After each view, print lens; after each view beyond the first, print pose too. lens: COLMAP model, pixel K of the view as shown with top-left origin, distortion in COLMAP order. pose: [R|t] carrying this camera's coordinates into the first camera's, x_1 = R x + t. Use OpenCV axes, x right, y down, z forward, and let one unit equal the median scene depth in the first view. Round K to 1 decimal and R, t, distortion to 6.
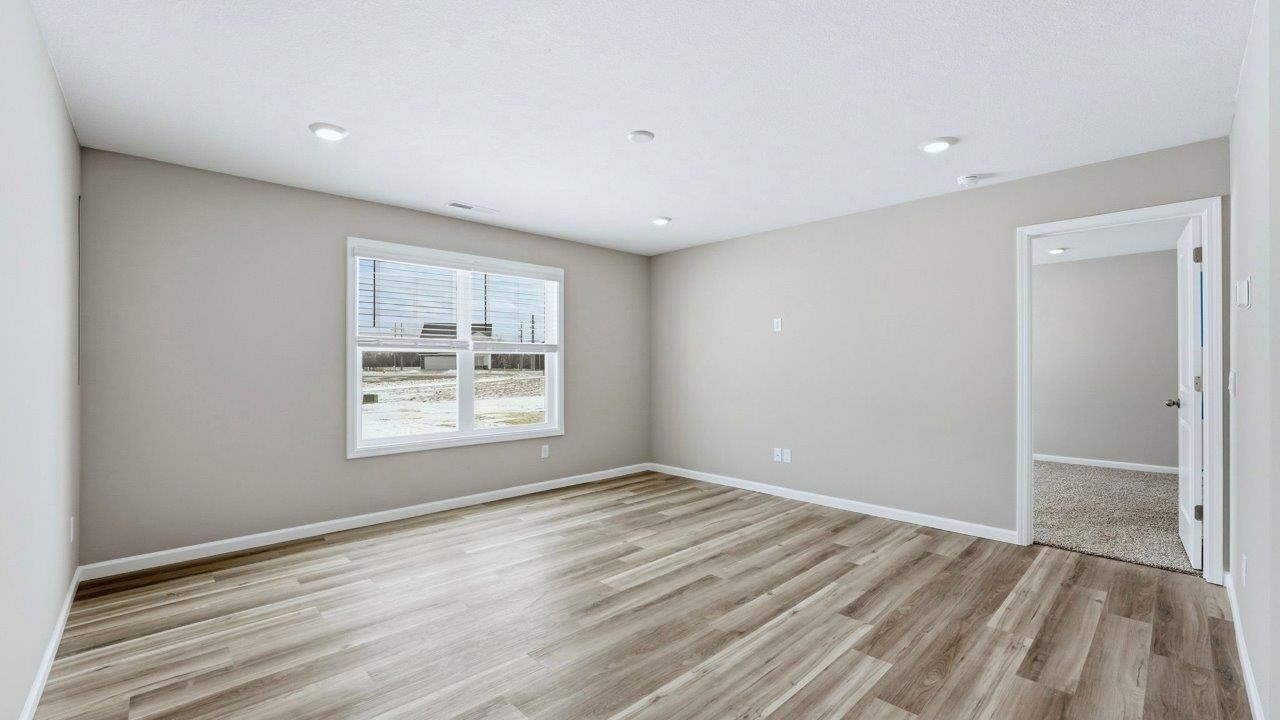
lens RADIAL K [[523.2, 0, 640.0], [0, 523.2, 360.0], [0, 0, 1]] dist [-0.005425, -0.000105]
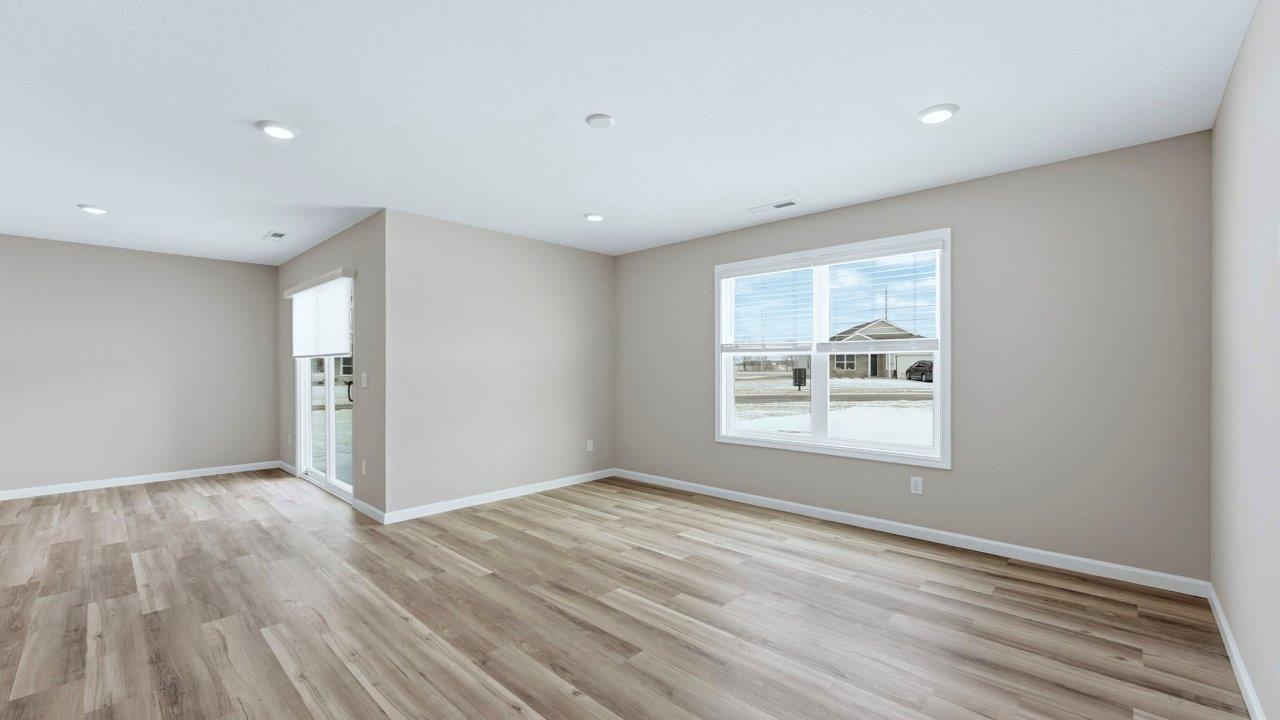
lens RADIAL K [[515.6, 0, 646.6], [0, 515.6, 368.5], [0, 0, 1]] dist [-0.000286, 0.000360]
pose [[0.056630, 0.003740, -0.998388, 0.740787], [0.011391, 0.999925, 0.004392, 0.004720], [0.998330, -0.011622, 0.056583, 0.827743]]
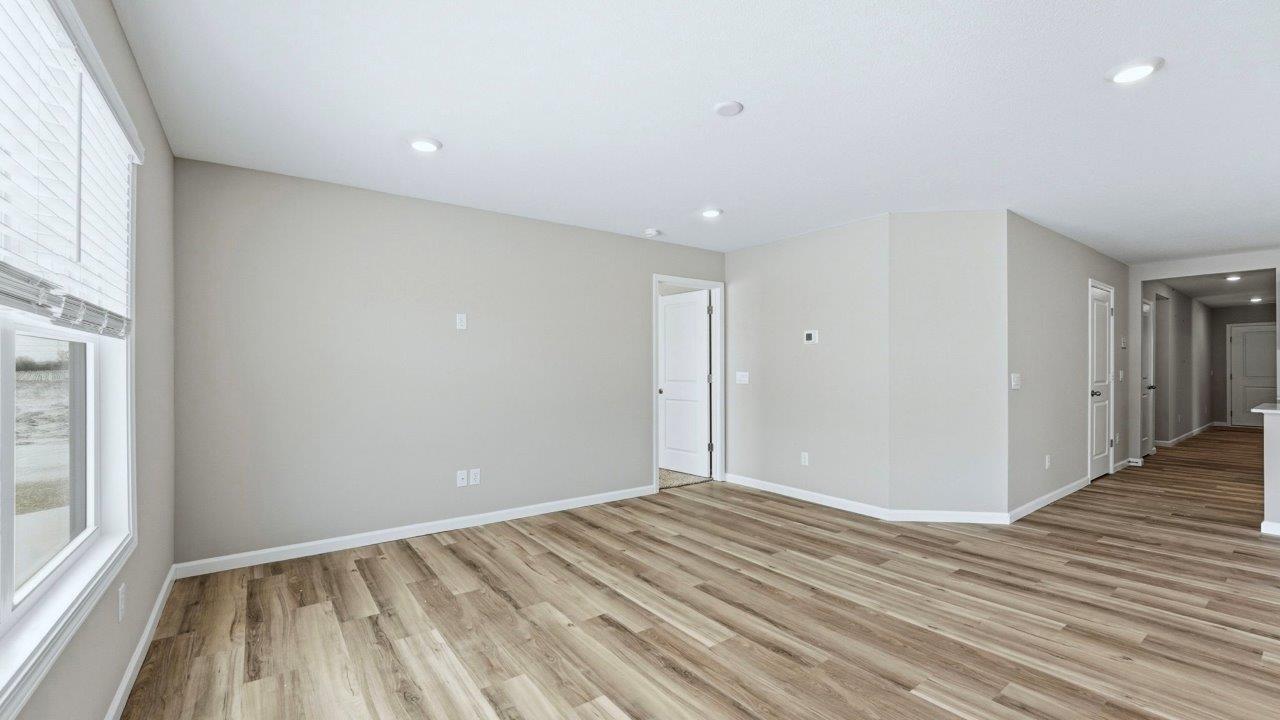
lens RADIAL K [[526.7, 0, 649.4], [0, 526.7, 368.2], [0, 0, 1]] dist [-0.014650, 0.000325]
pose [[0.121346, 0.002075, 0.992608, -0.713721], [-0.006742, 0.999976, -0.001266, 0.008349], [-0.992587, -0.006538, 0.121357, 0.824411]]
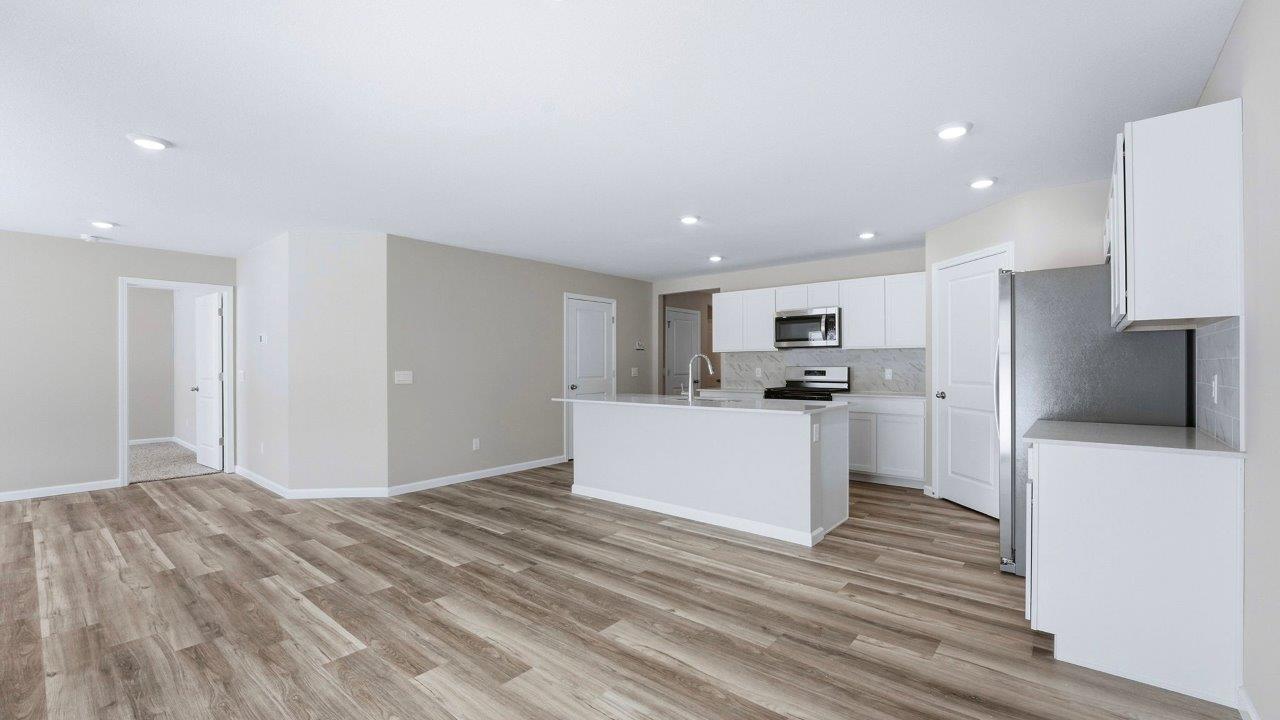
lens RADIAL K [[526.7, 0, 649.4], [0, 526.7, 368.2], [0, 0, 1]] dist [-0.014650, 0.000325]
pose [[-0.118474, -0.002184, 0.992955, -0.928637], [-0.006765, 0.999976, 0.001392, -0.001390], [-0.992934, -0.006553, -0.118486, -0.333842]]
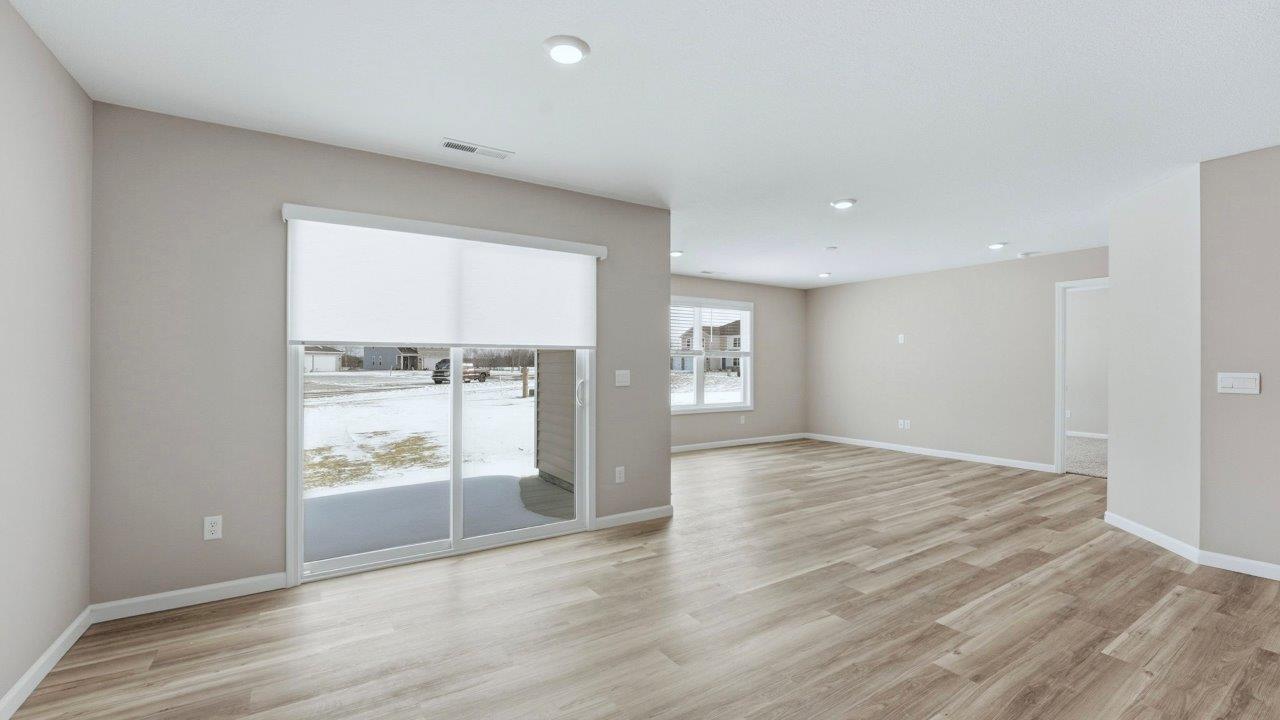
lens RADIAL K [[523.6, 0, 640.1], [0, 523.6, 365.2], [0, 0, 1]] dist [-0.026414, 0.000005]
pose [[0.981267, 0.001687, -0.192644, -0.259207], [0.000415, 0.999941, 0.010874, -0.009192], [0.192651, -0.010750, 0.981208, -0.857423]]
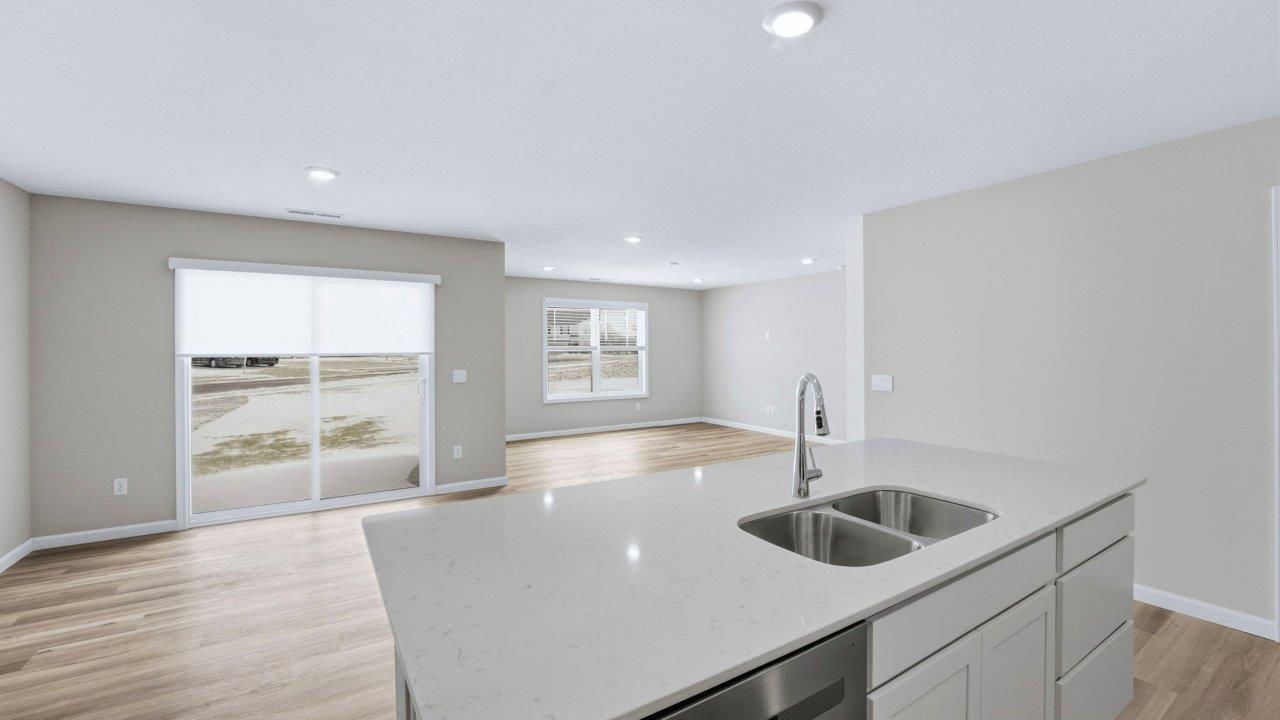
lens RADIAL K [[519.5, 0, 642.5], [0, 519.5, 350.7], [0, 0, 1]] dist [-0.026671, 0.000506]
pose [[0.981265, -0.000854, -0.192659, 0.253456], [0.003786, 0.999883, 0.014850, -0.059444], [0.192624, -0.015302, 0.981153, -1.061815]]
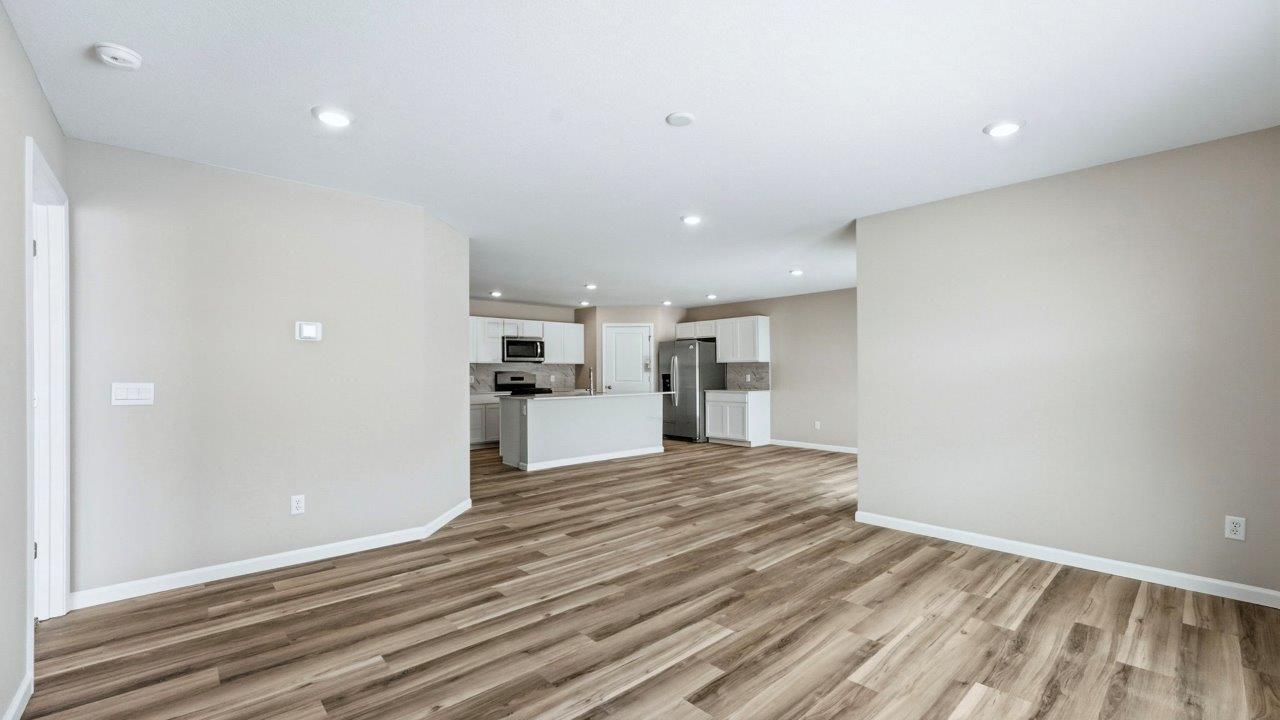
lens RADIAL K [[526.7, 0, 649.4], [0, 526.7, 368.2], [0, 0, 1]] dist [-0.014650, 0.000325]
pose [[-0.999854, 0.006657, 0.015713, 0.035791], [0.006362, 0.999804, -0.018753, 0.013840], [-0.015834, -0.018650, -0.999701, 1.529580]]
